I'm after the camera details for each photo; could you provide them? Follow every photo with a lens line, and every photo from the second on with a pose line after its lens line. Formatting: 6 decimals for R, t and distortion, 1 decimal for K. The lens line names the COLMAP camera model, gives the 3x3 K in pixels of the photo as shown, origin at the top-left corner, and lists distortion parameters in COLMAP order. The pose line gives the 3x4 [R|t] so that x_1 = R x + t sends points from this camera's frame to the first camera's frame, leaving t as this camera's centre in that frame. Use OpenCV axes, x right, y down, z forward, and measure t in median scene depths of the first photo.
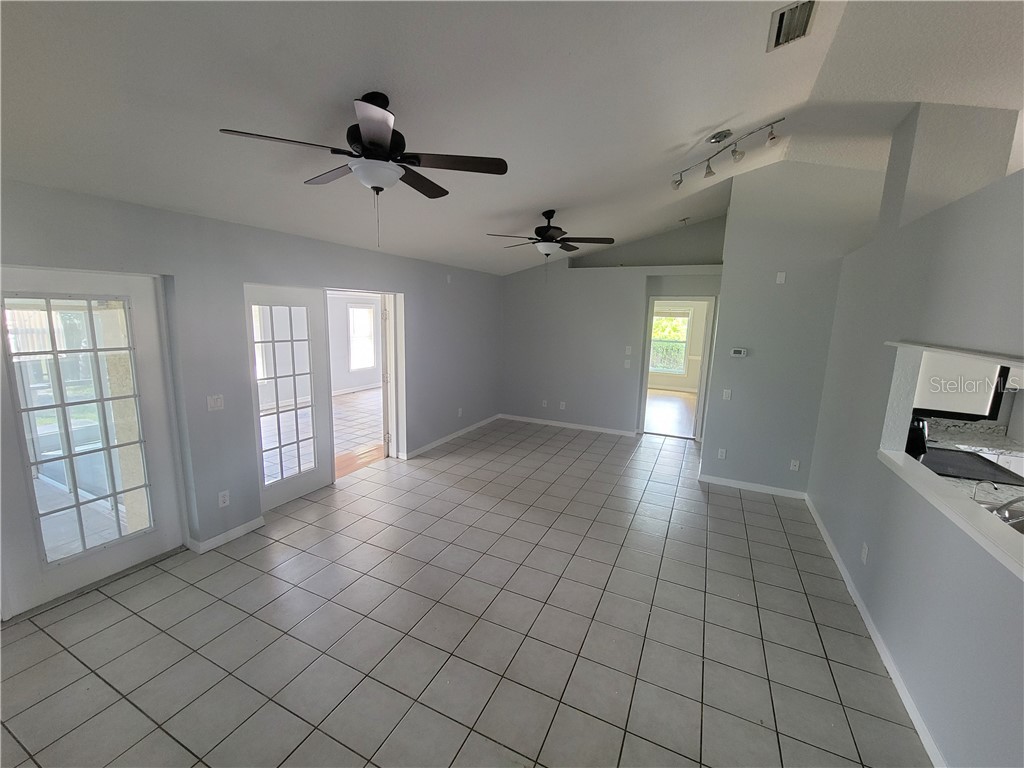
lens RADIAL K [[418.3, 0, 508.7], [0, 418.3, 383.5], [0, 0, 1]] dist [-0.004451, -0.001008]
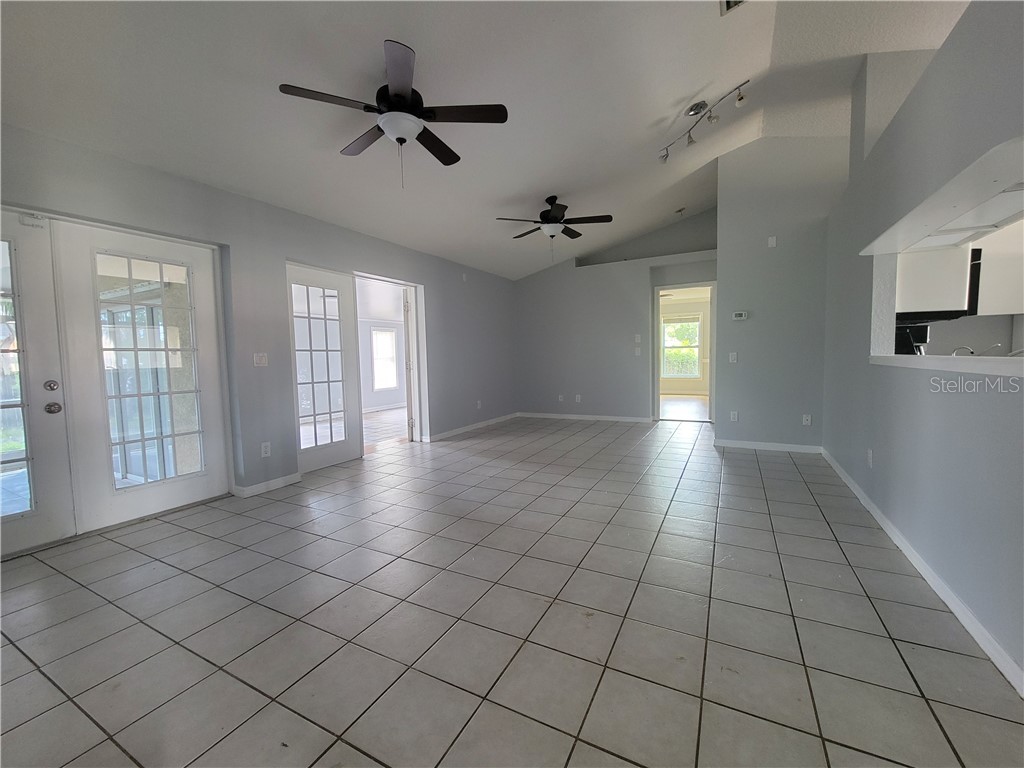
lens RADIAL K [[418.3, 0, 509.3], [0, 418.3, 384.3], [0, 0, 1]] dist [-0.004451, -0.001008]
pose [[0.997925, -0.048366, -0.042500, 0.007942], [0.043906, 0.993994, -0.100238, 0.187633], [0.047093, 0.098164, 0.994055, -0.059059]]
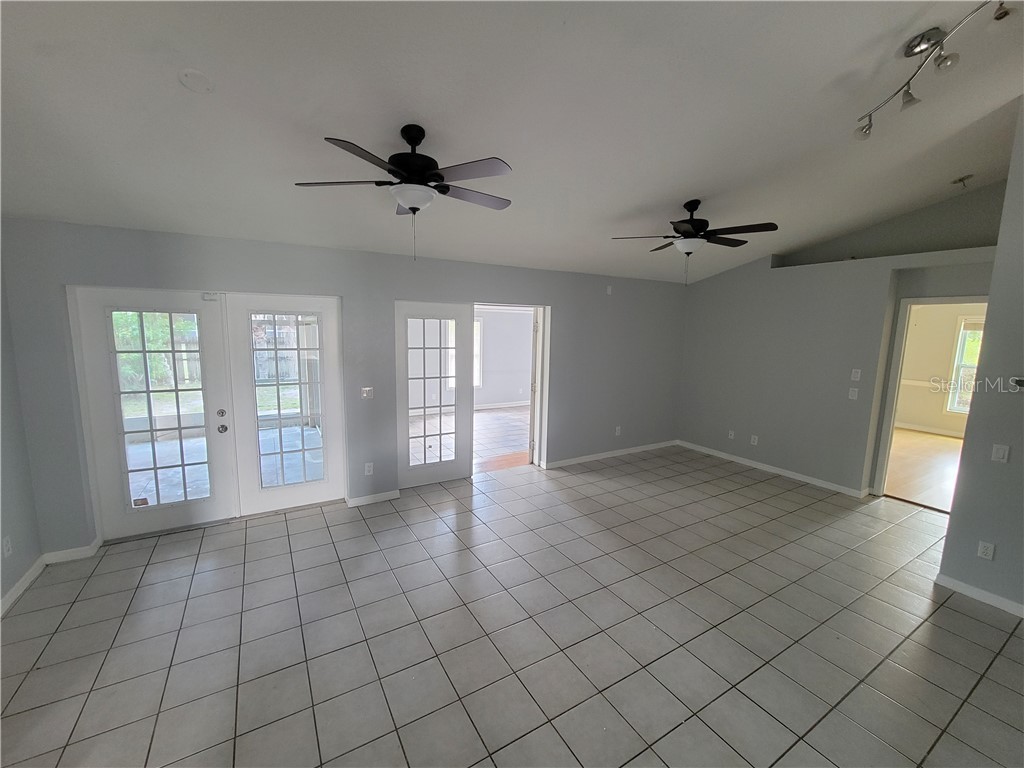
lens RADIAL K [[418.3, 0, 509.7], [0, 418.3, 386.3], [0, 0, 1]] dist [-0.004451, -0.001008]
pose [[0.832651, 0.069801, -0.549381, 0.279847], [-0.088205, 0.996077, -0.007129, -0.003926], [0.546729, 0.054394, 0.835541, 0.116792]]
